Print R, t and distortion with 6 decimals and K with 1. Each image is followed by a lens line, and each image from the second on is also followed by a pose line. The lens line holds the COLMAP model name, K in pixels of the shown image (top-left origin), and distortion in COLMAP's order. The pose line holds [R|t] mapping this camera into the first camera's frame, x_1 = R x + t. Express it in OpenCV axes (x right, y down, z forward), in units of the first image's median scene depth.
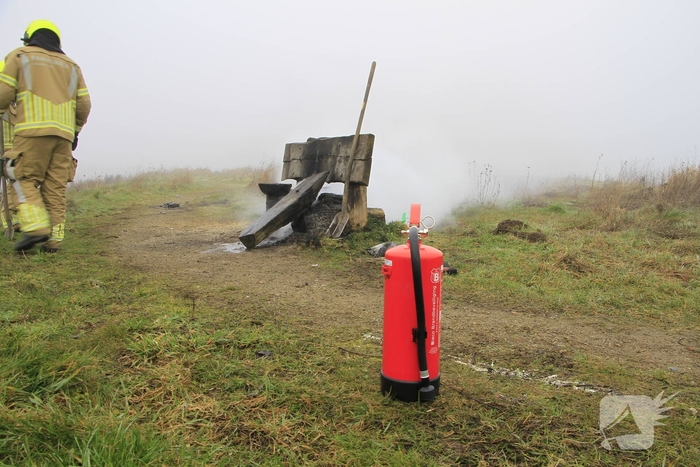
lens RADIAL K [[594.0, 0, 350.0], [0, 594.0, 233.5], [0, 0, 1]] dist [-0.137254, 0.012988]
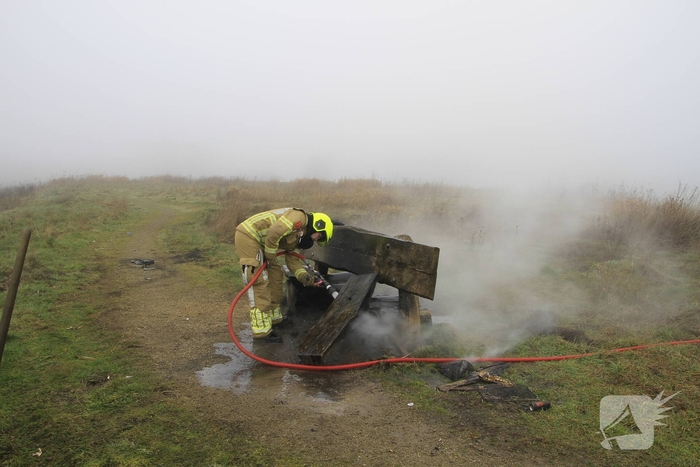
lens RADIAL K [[594.0, 0, 350.0], [0, 594.0, 233.5], [0, 0, 1]] dist [-0.137254, 0.012988]
pose [[0.987723, -0.008767, 0.155971, -0.240966], [0.007646, 0.999940, 0.007784, -0.186281], [-0.156030, -0.006496, 0.987731, 0.051183]]
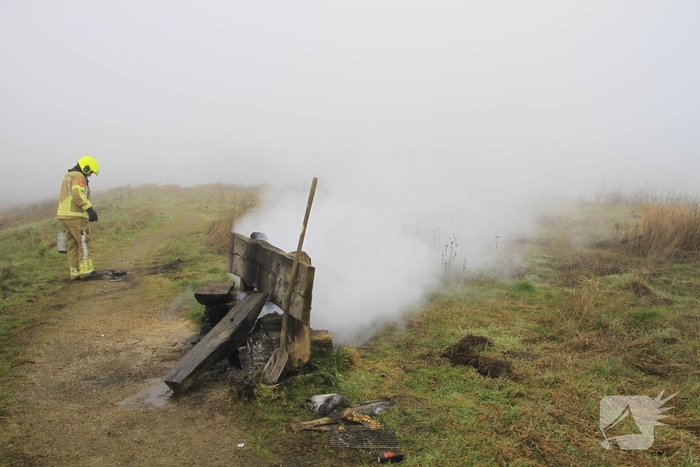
lens RADIAL K [[594.0, 0, 350.0], [0, 594.0, 233.5], [0, 0, 1]] dist [-0.137254, 0.012988]
pose [[0.999185, -0.009522, 0.039220, 0.055480], [0.009642, 0.999949, -0.002893, -0.199118], [-0.039191, 0.003269, 0.999226, 0.116000]]
